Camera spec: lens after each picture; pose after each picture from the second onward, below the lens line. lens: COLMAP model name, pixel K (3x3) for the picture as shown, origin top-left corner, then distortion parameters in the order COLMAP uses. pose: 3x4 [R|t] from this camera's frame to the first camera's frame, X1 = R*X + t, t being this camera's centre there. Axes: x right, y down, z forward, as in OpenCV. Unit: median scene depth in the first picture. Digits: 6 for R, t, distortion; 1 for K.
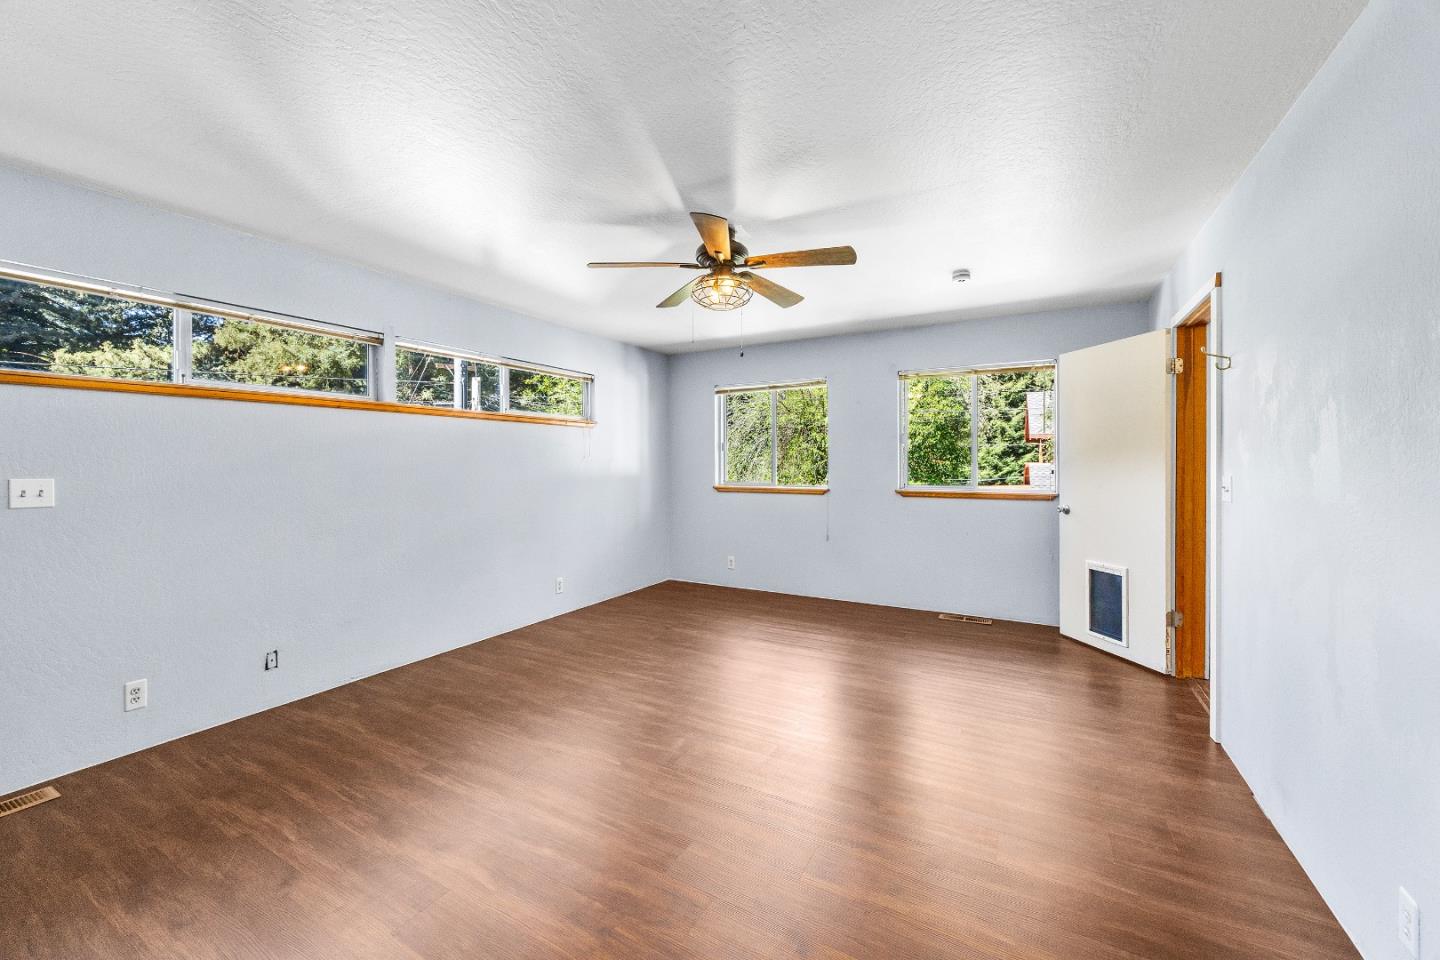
lens RADIAL K [[558.4, 0, 724.5], [0, 558.4, 465.8], [0, 0, 1]] dist [-0.004726, -0.000249]
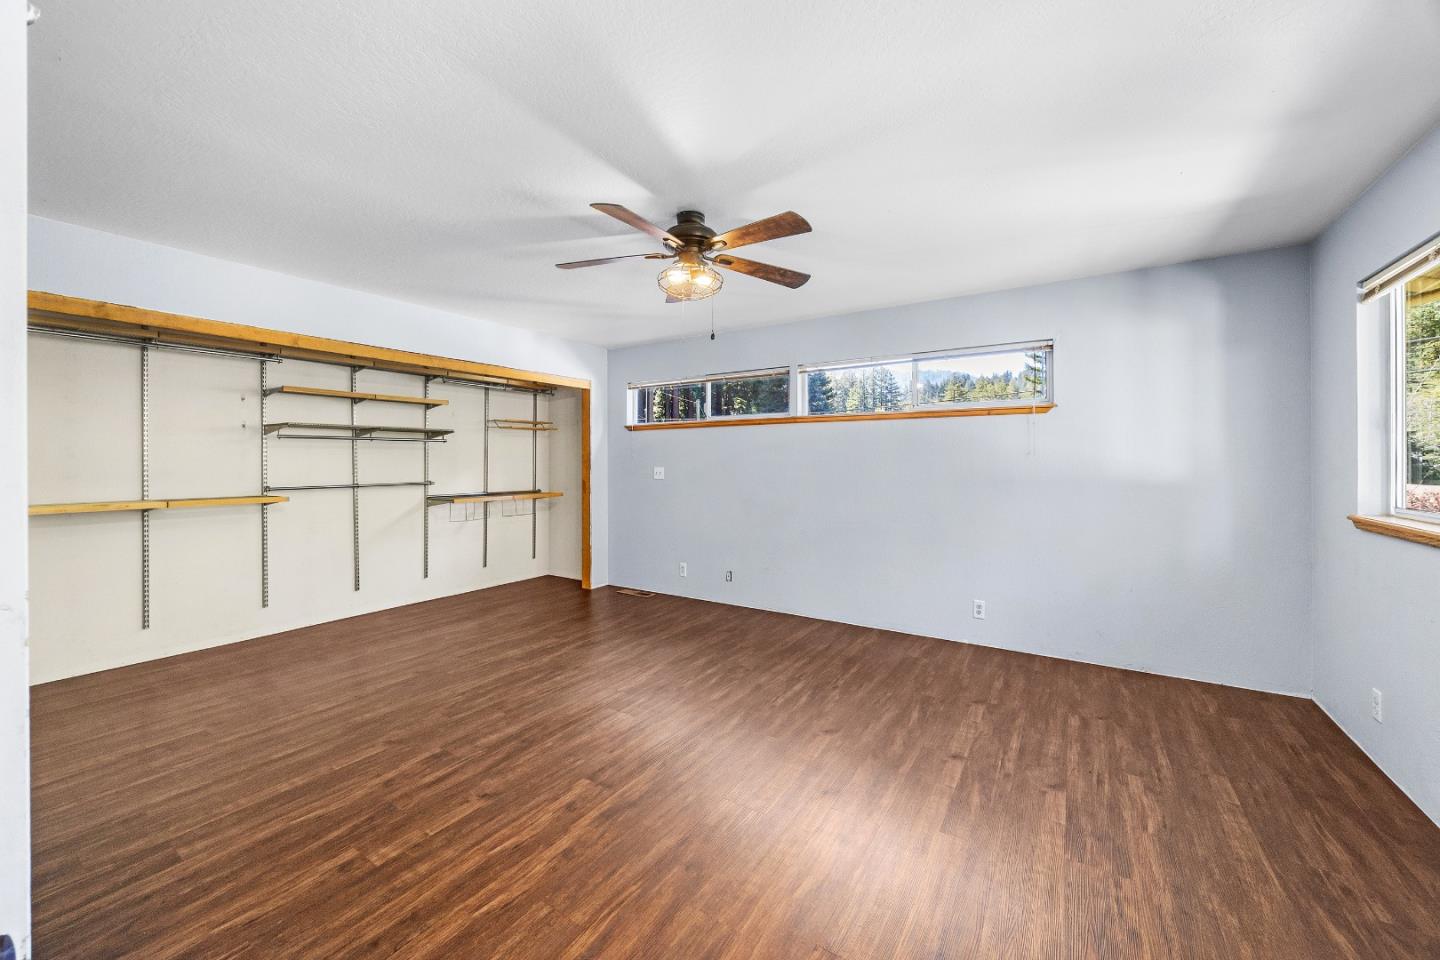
lens RADIAL K [[558.4, 0, 712.7], [0, 558.4, 467.9], [0, 0, 1]] dist [-0.004726, -0.000249]
pose [[-0.074399, 0.013169, -0.997142, 0.752181], [-0.006537, 0.999885, 0.013693, -0.005881], [0.997207, 0.007537, -0.074304, 0.899552]]
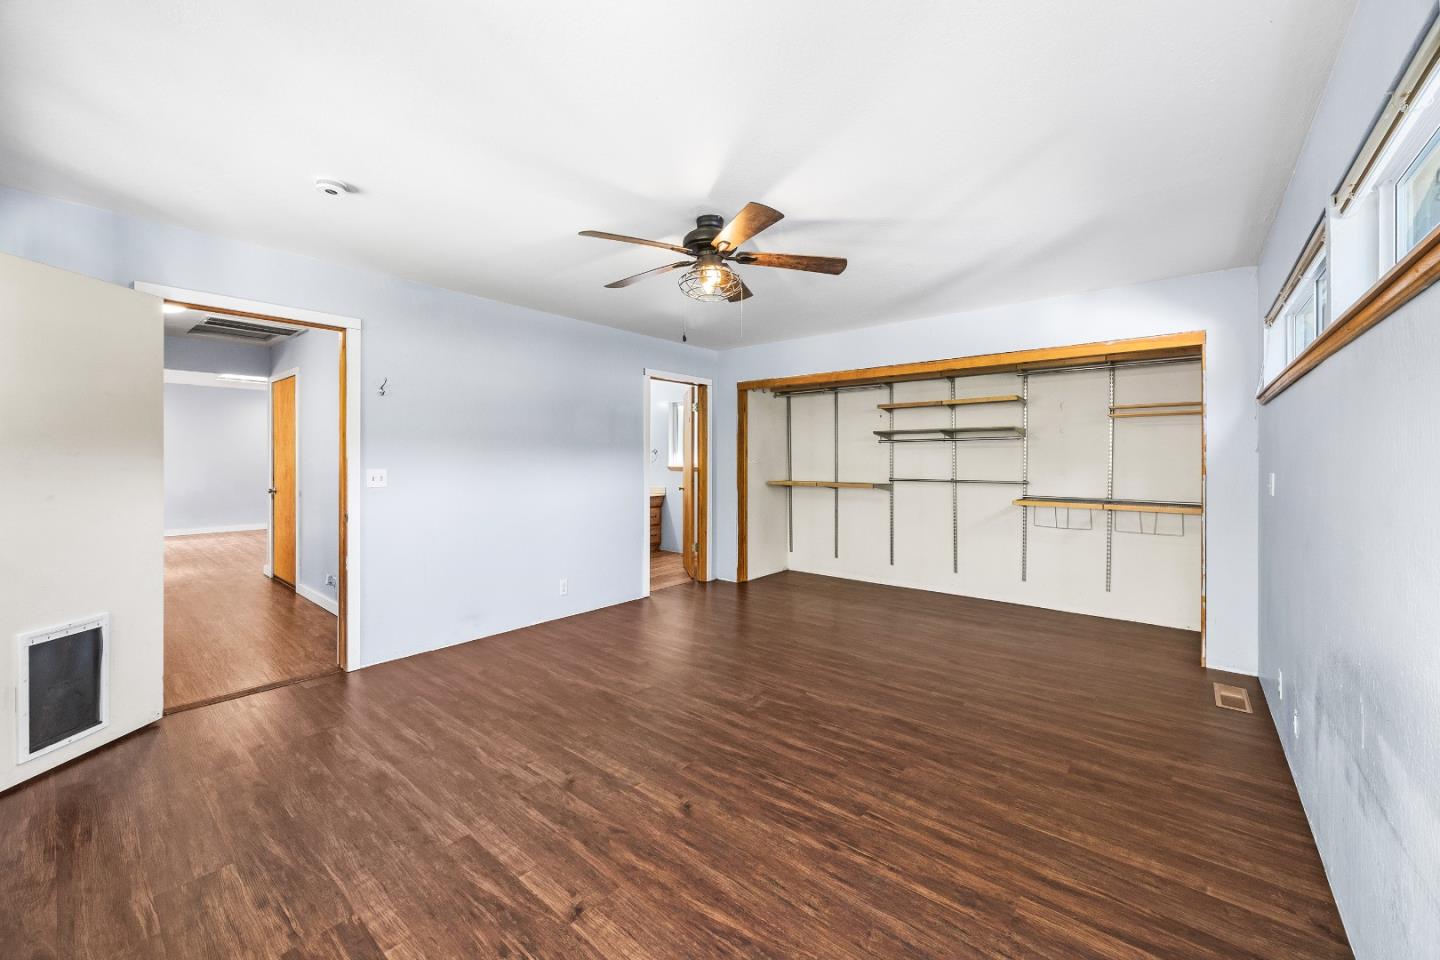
lens RADIAL K [[558.4, 0, 716.1], [0, 558.4, 467.9], [0, 0, 1]] dist [-0.004726, -0.000249]
pose [[-0.981181, -0.004401, 0.193040, -0.157502], [0.000097, 0.999729, 0.023285, -0.011240], [-0.193090, 0.022866, -0.980915, 1.570236]]
